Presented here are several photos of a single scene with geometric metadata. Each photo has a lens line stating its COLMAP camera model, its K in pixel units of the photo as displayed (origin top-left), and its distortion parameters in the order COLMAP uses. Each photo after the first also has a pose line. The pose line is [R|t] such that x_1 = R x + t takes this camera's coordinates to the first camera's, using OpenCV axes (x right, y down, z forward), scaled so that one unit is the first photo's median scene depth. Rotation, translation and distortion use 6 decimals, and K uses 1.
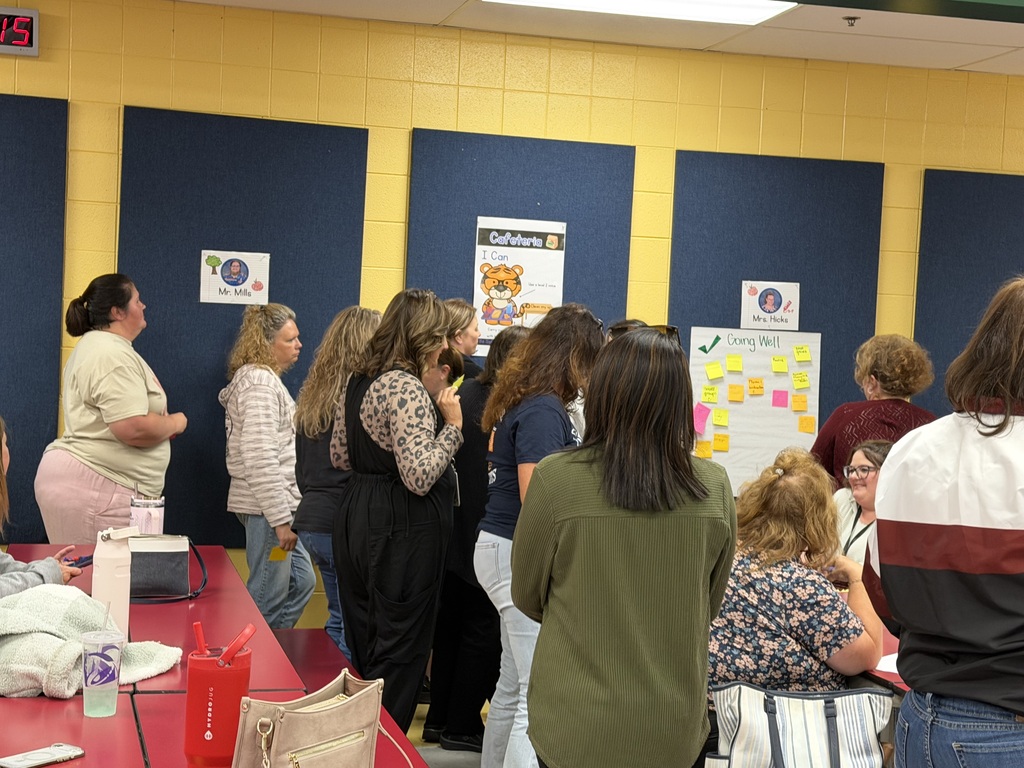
lens RADIAL K [[1757.6, 0, 512.1], [0, 1757.6, 380.5], [0, 0, 1]] dist [0.168313, 0.000000]
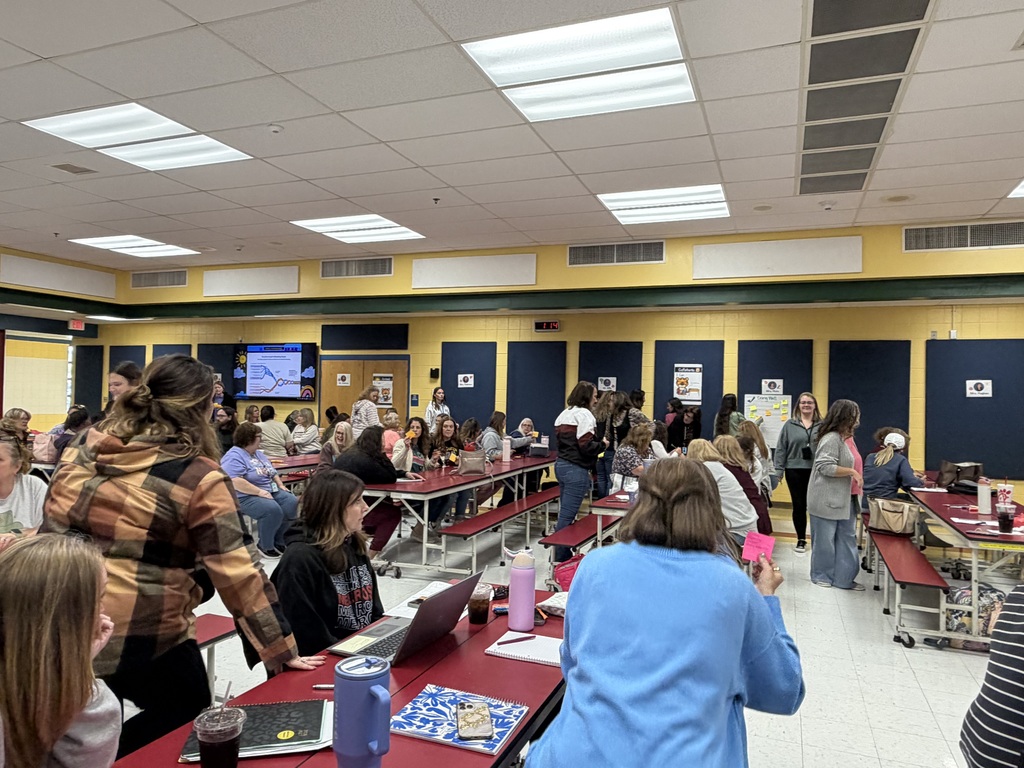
lens RADIAL K [[697.4, 0, 511.0], [0, 697.4, 386.7], [0, 0, 1]] dist [0.007208, 0.000352]
pose [[0.811056, -0.032785, -0.584049, 0.511442], [-0.000884, 0.998358, -0.057270, 0.030068], [0.584968, 0.046965, 0.809696, -0.292237]]
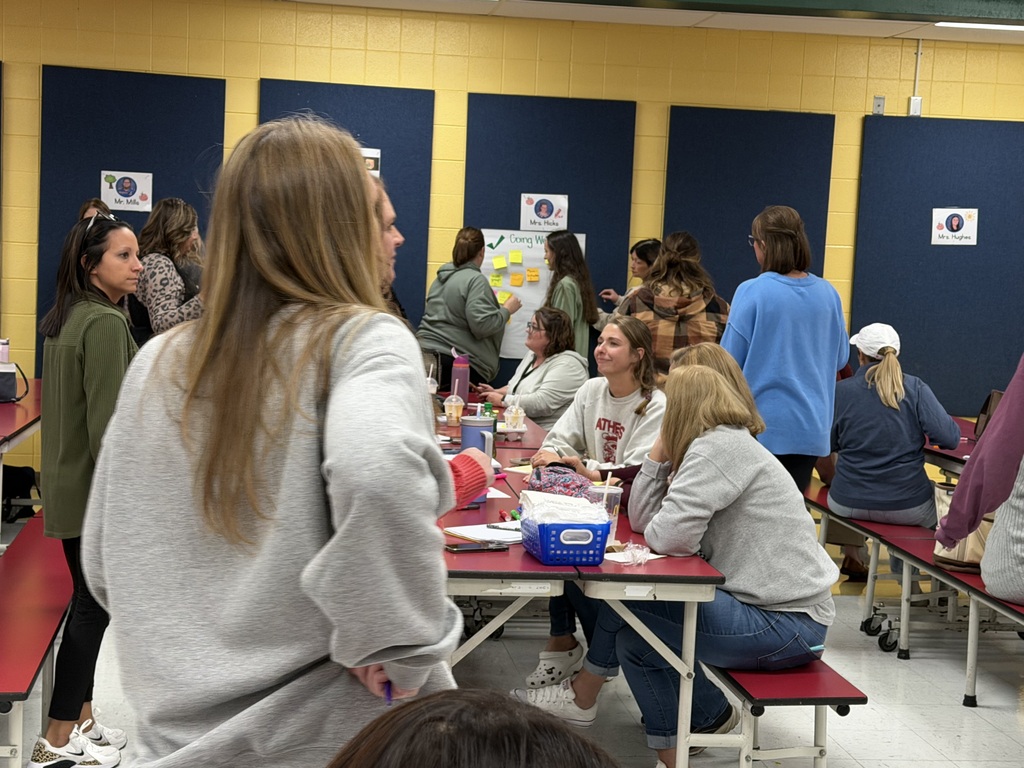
lens RADIAL K [[1757.6, 0, 509.9], [0, 1757.6, 388.7], [0, 0, 1]] dist [0.168313, 0.000000]
pose [[0.992036, 0.010155, -0.125548, 0.294937], [-0.003559, 0.998606, 0.052654, 0.019797], [0.125908, -0.051788, 0.990689, -0.309876]]
